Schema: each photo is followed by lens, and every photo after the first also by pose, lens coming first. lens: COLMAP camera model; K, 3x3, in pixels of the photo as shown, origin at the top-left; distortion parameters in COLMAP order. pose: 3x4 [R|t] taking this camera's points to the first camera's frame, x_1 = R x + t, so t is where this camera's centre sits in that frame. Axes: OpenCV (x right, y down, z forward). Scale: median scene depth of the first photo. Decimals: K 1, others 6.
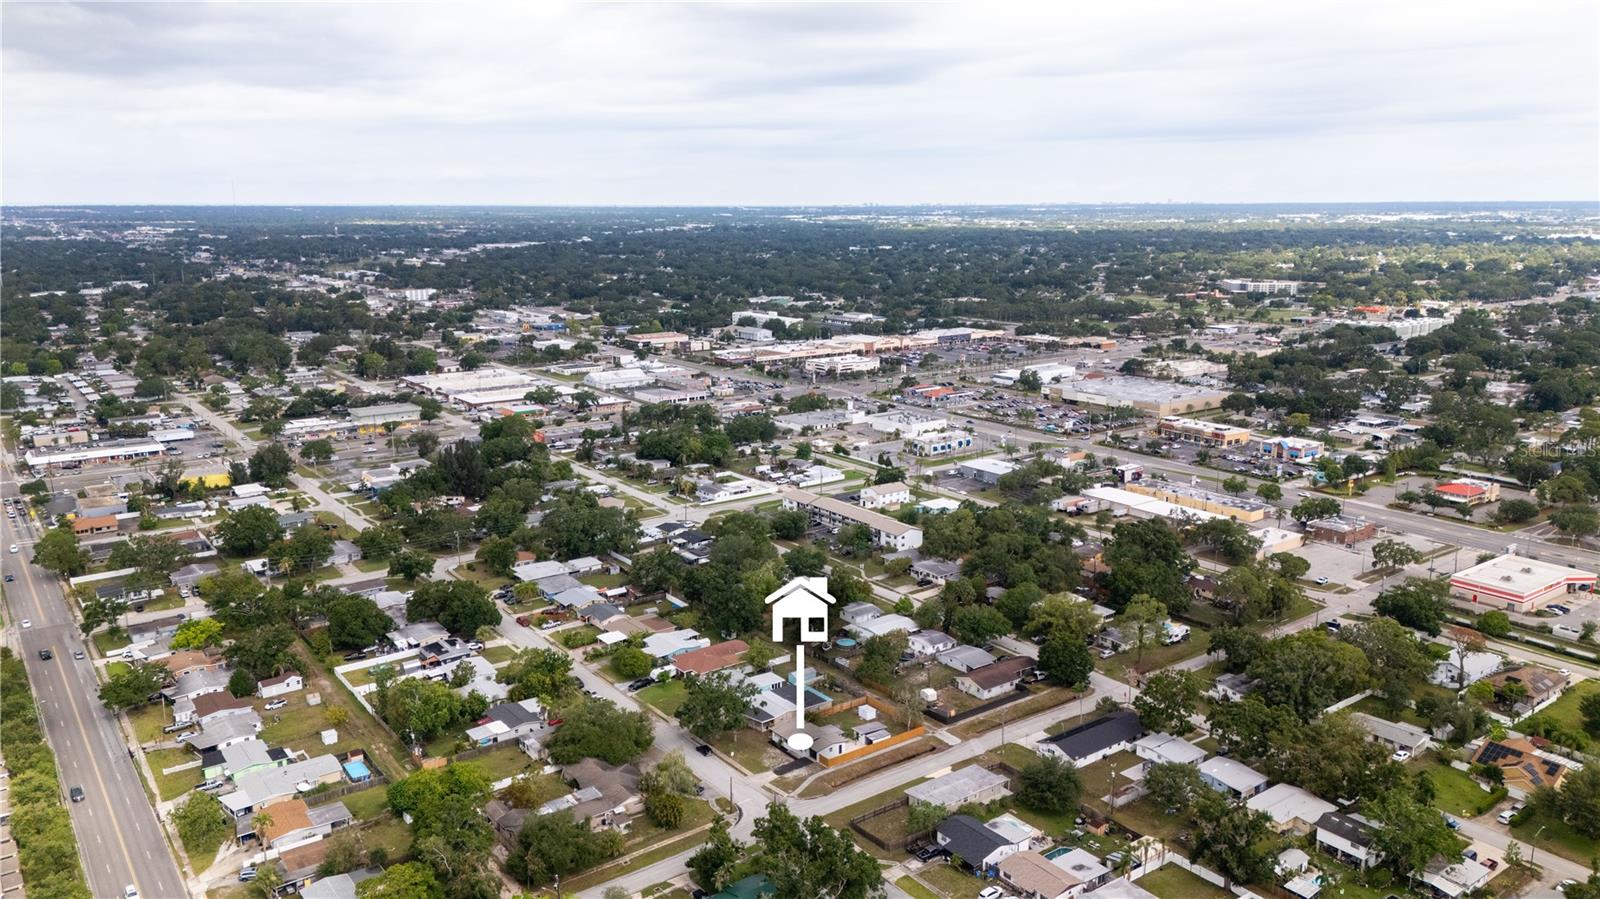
lens RADIAL K [[1172.9, 0, 797.7], [0, 1172.9, 439.7], [0, 0, 1]] dist [0.103351, -0.108804]
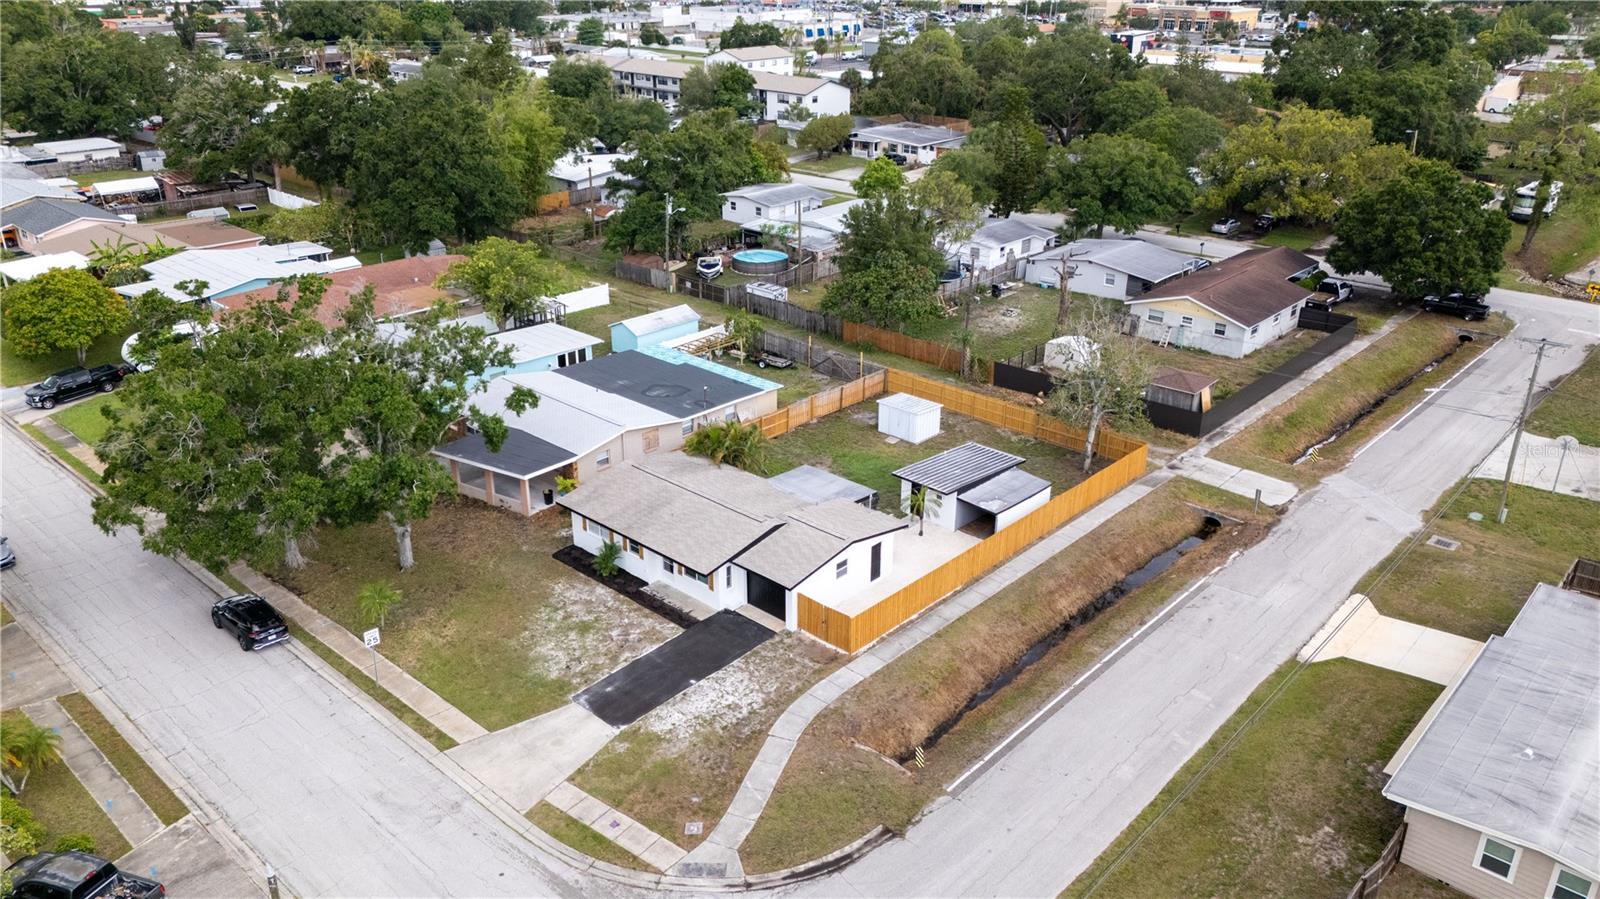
lens RADIAL K [[1172.9, 0, 797.7], [0, 1172.9, 439.7], [0, 0, 1]] dist [0.103351, -0.108804]
pose [[0.983119, -0.070186, 0.168973, -0.015099], [0.035206, 0.978808, 0.201729, 0.180742], [-0.179550, -0.192375, 0.964756, 0.740076]]
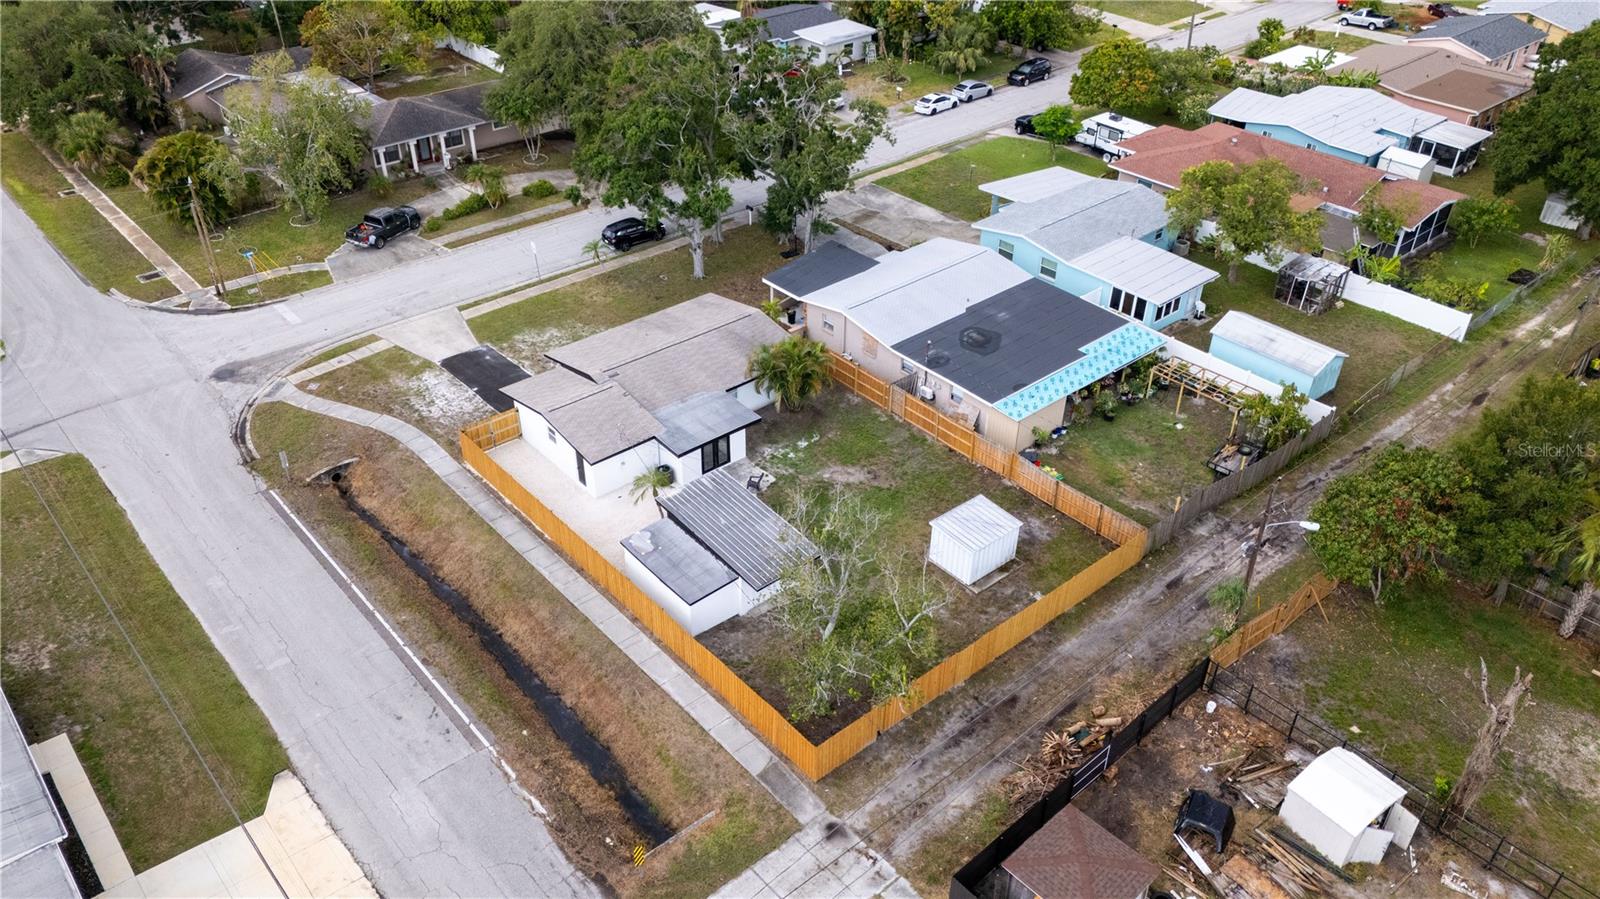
lens RADIAL K [[1172.9, 0, 797.7], [0, 1172.9, 439.7], [0, 0, 1]] dist [0.103351, -0.108804]
pose [[0.075383, 0.561894, -0.823767, 0.210546], [-0.210248, 0.816502, 0.537699, 0.118643], [0.974737, 0.132663, 0.179687, 0.939847]]
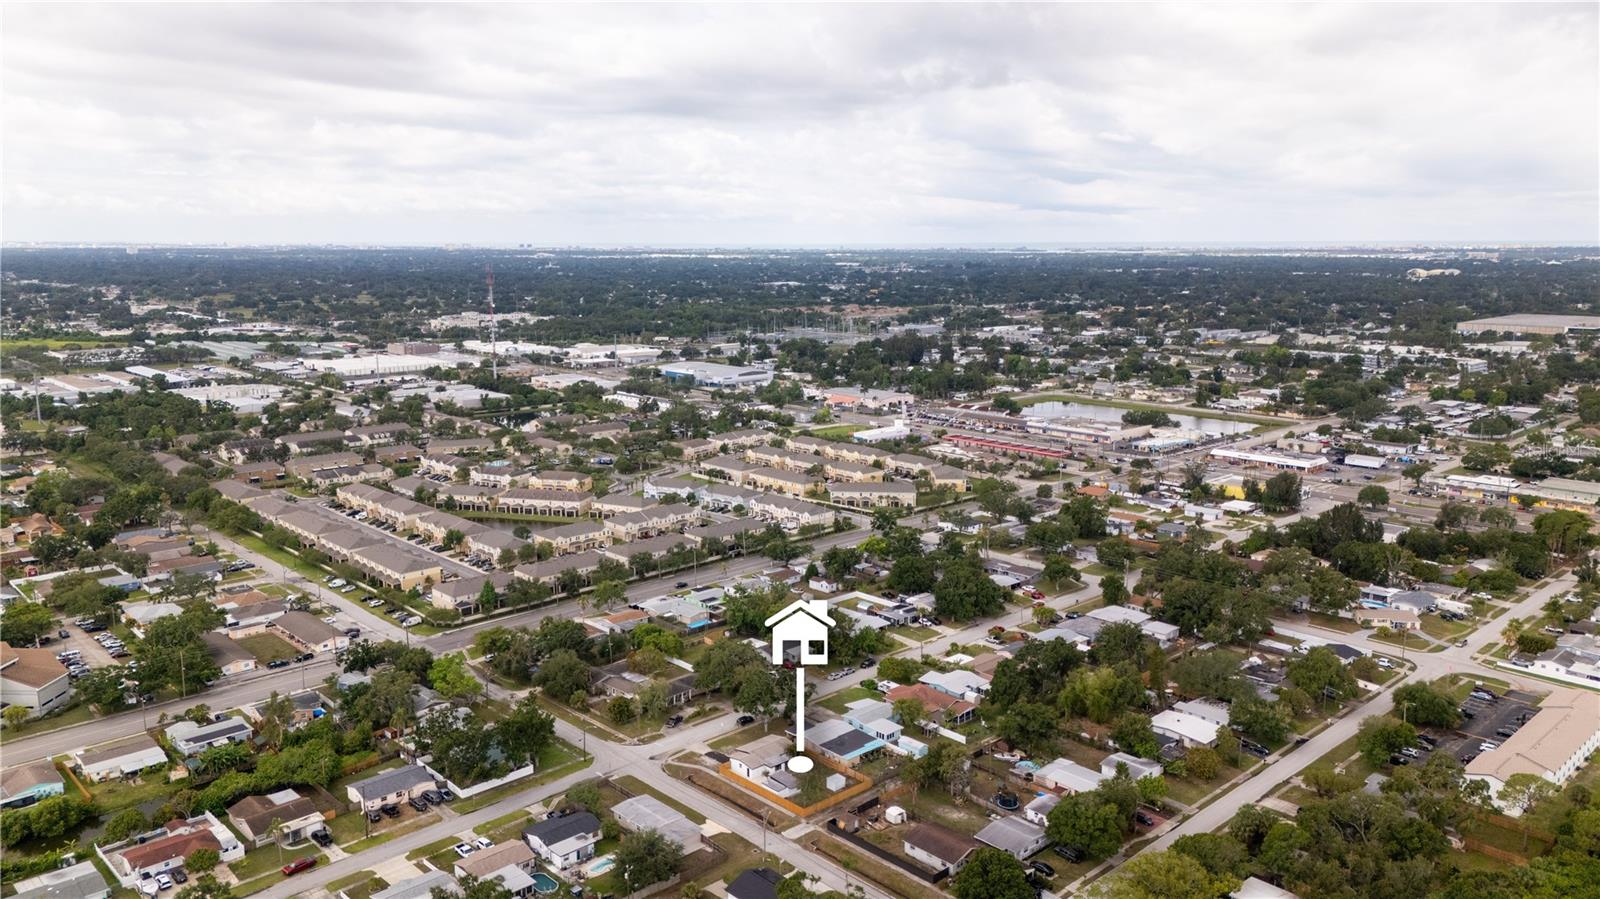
lens RADIAL K [[1172.9, 0, 797.7], [0, 1172.9, 439.7], [0, 0, 1]] dist [0.103351, -0.108804]
pose [[0.115279, 0.170023, -0.978674, 0.923649], [-0.201094, 0.968837, 0.144627, -0.158264], [0.972765, 0.180133, 0.145877, 0.792354]]
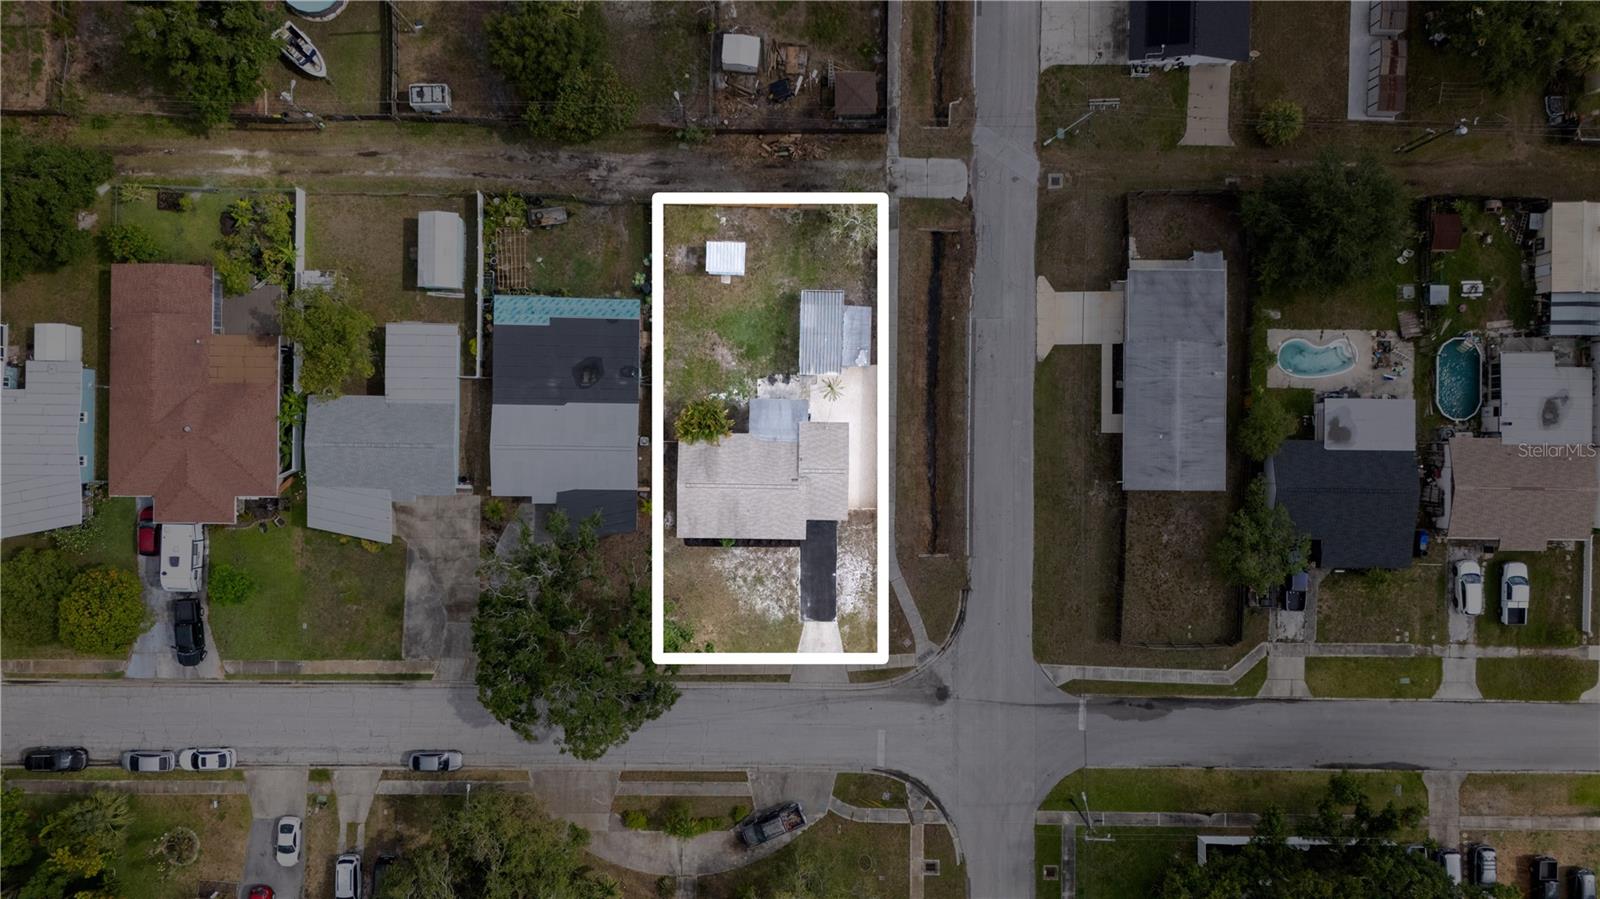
lens RADIAL K [[1172.9, 0, 797.7], [0, 1172.9, 439.7], [0, 0, 1]] dist [0.103351, -0.108804]
pose [[0.607577, -0.794225, 0.007546, 0.023026], [0.144905, 0.120183, 0.982119, -0.136499], [-0.780931, -0.595619, 0.188107, 0.880151]]
